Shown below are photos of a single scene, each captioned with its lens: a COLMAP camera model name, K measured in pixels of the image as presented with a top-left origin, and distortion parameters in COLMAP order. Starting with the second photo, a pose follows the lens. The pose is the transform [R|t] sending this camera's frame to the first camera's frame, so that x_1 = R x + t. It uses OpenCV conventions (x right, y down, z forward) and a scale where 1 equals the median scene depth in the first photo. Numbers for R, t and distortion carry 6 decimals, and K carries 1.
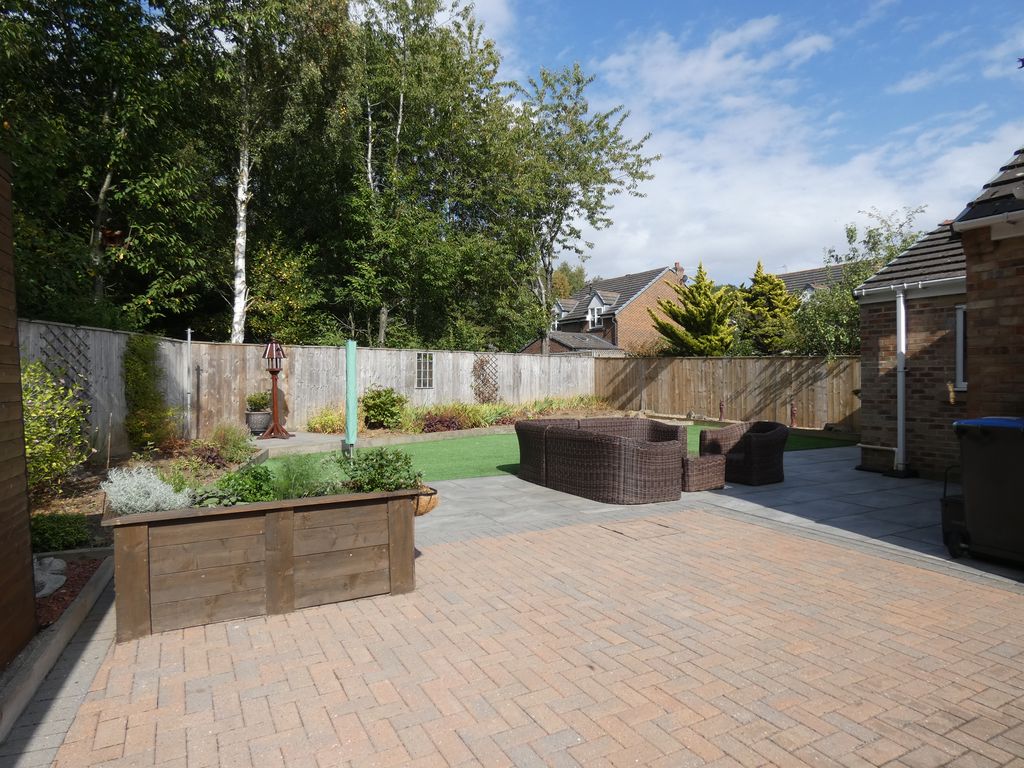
lens RADIAL K [[613.2, 0, 506.2], [0, 613.2, 383.5], [0, 0, 1]] dist [-0.004527, 0.001569]
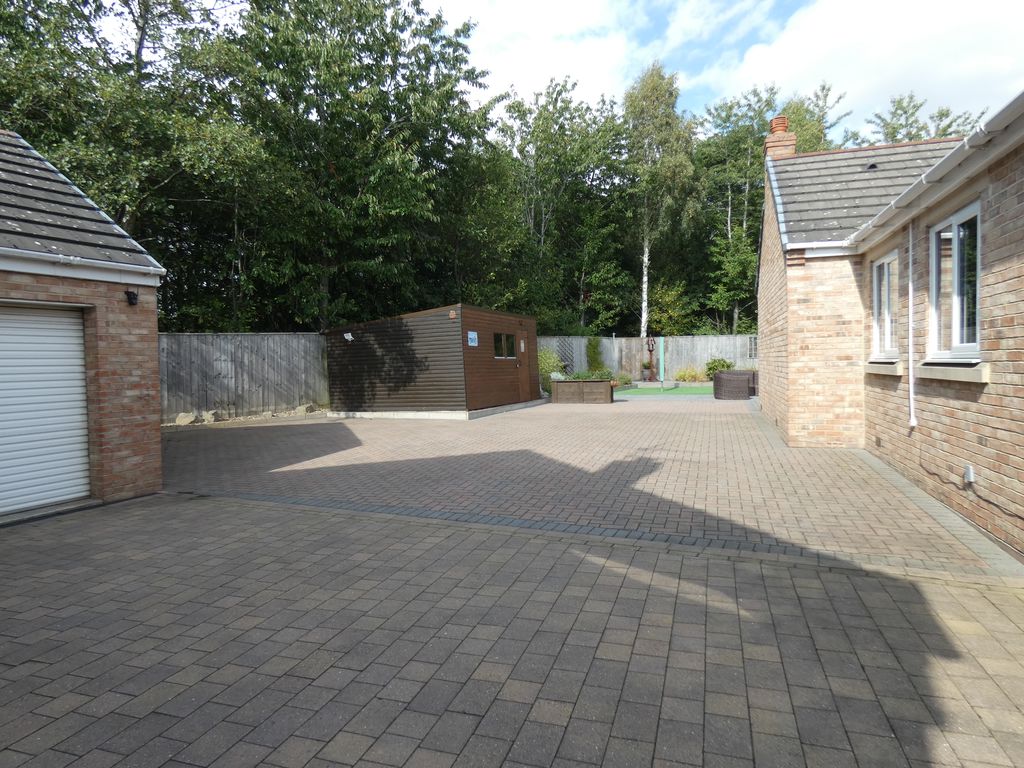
lens RADIAL K [[613.2, 0, 510.0], [0, 613.2, 380.2], [0, 0, 1]] dist [-0.004527, 0.001569]
pose [[0.686879, 0.011741, -0.726677, 0.796900], [0.012055, 0.999548, 0.027544, 0.017940], [0.726672, -0.027679, 0.686427, -0.779610]]
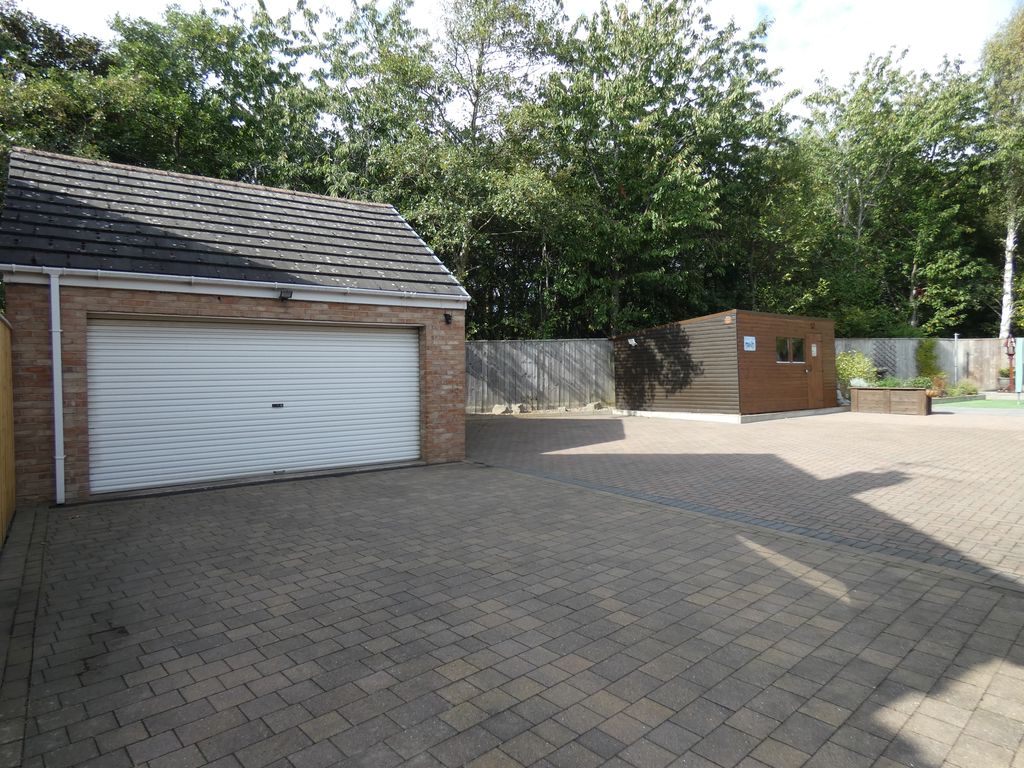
lens RADIAL K [[613.2, 0, 510.6], [0, 613.2, 380.6], [0, 0, 1]] dist [-0.004527, 0.001569]
pose [[0.238495, 0.022589, -0.970881, 0.927282], [-0.000345, 0.999731, 0.023176, 0.014485], [0.971144, -0.005193, 0.238439, -0.753177]]
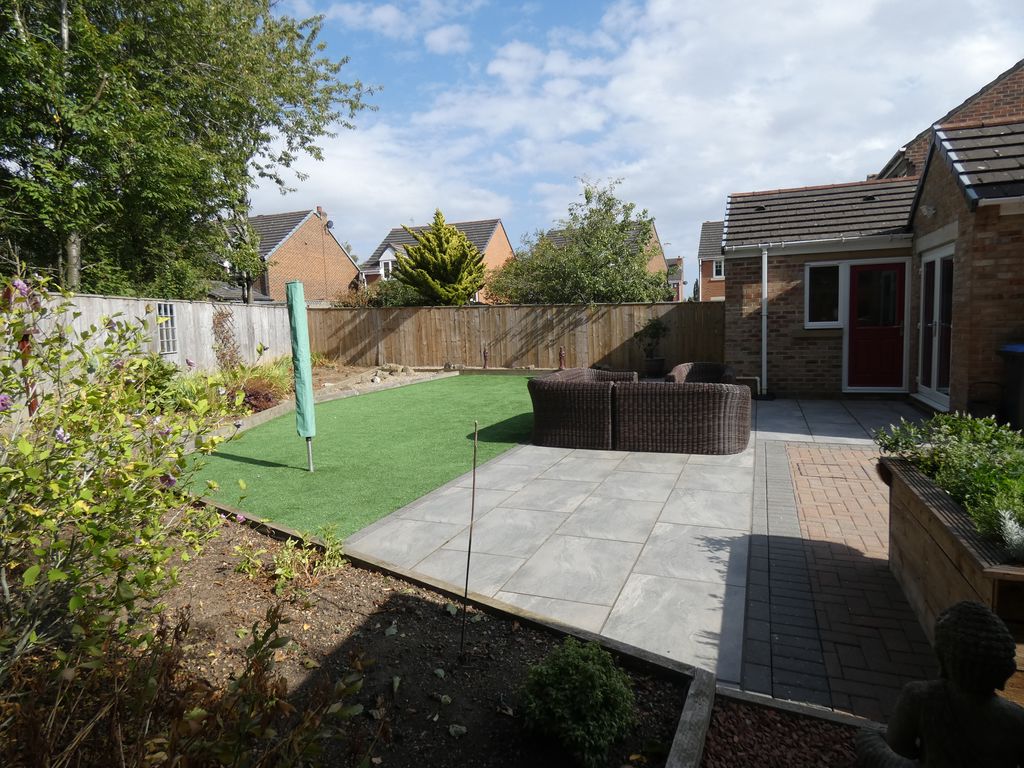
lens RADIAL K [[613.2, 0, 512.0], [0, 613.2, 382.3], [0, 0, 1]] dist [-0.004527, 0.001569]
pose [[0.765746, -0.088343, 0.637047, -0.376463], [0.037888, 0.994997, 0.092439, -0.012356], [-0.642027, -0.046648, 0.765262, 0.255734]]
